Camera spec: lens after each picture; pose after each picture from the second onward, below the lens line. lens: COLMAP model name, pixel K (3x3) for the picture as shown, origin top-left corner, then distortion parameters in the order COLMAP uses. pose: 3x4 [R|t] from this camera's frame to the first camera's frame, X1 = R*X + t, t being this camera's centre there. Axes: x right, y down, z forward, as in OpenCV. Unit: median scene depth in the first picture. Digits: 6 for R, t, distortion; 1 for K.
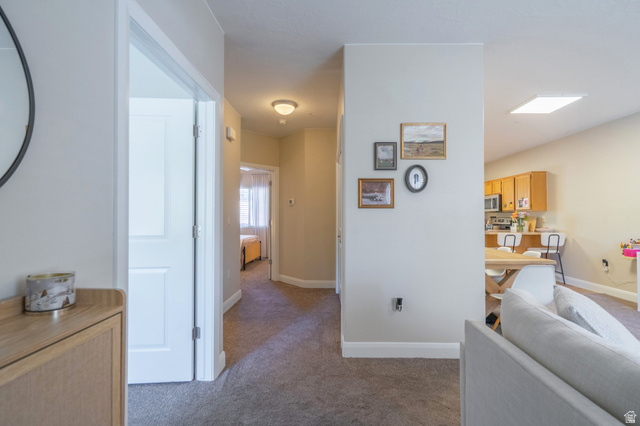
lens RADIAL K [[293.7, 0, 321.4], [0, 293.7, 216.7], [0, 0, 1]] dist [-0.001870, -0.000381]
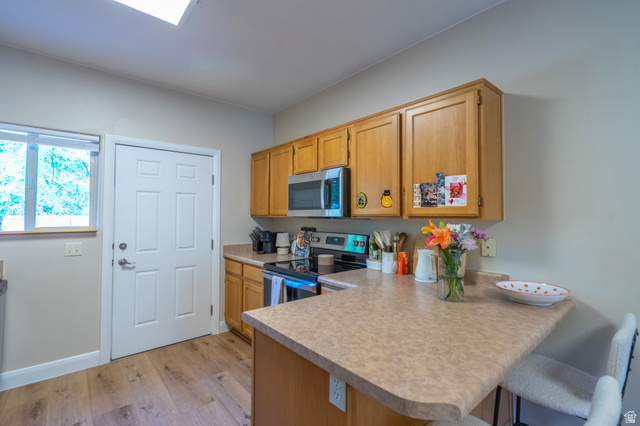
lens RADIAL K [[289.2, 0, 318.6], [0, 289.2, 209.9], [0, 0, 1]] dist [0.014073, 0.000643]
pose [[0.738394, 0.012783, 0.674248, 0.460434], [-0.001433, 0.999848, -0.017386, -0.027243], [-0.674368, 0.011871, 0.738300, 0.998239]]
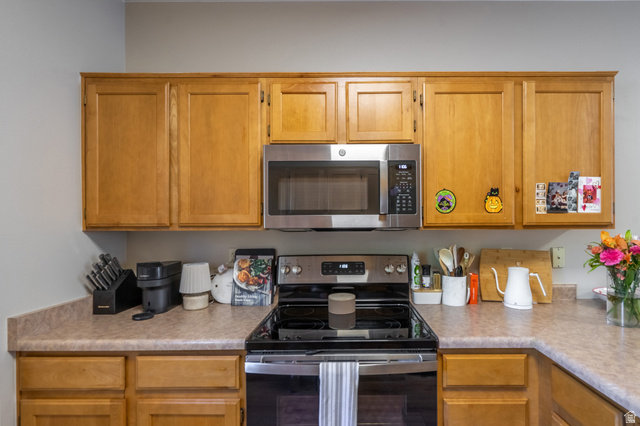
lens RADIAL K [[310.9, 0, 350.3], [0, 310.9, 225.6], [0, 0, 1]] dist [-0.000053, 0.000240]
pose [[-0.030621, -0.003773, 0.999524, 0.501556], [0.005174, 0.999979, 0.003933, -0.027428], [-0.999518, 0.005292, -0.030601, 1.369059]]
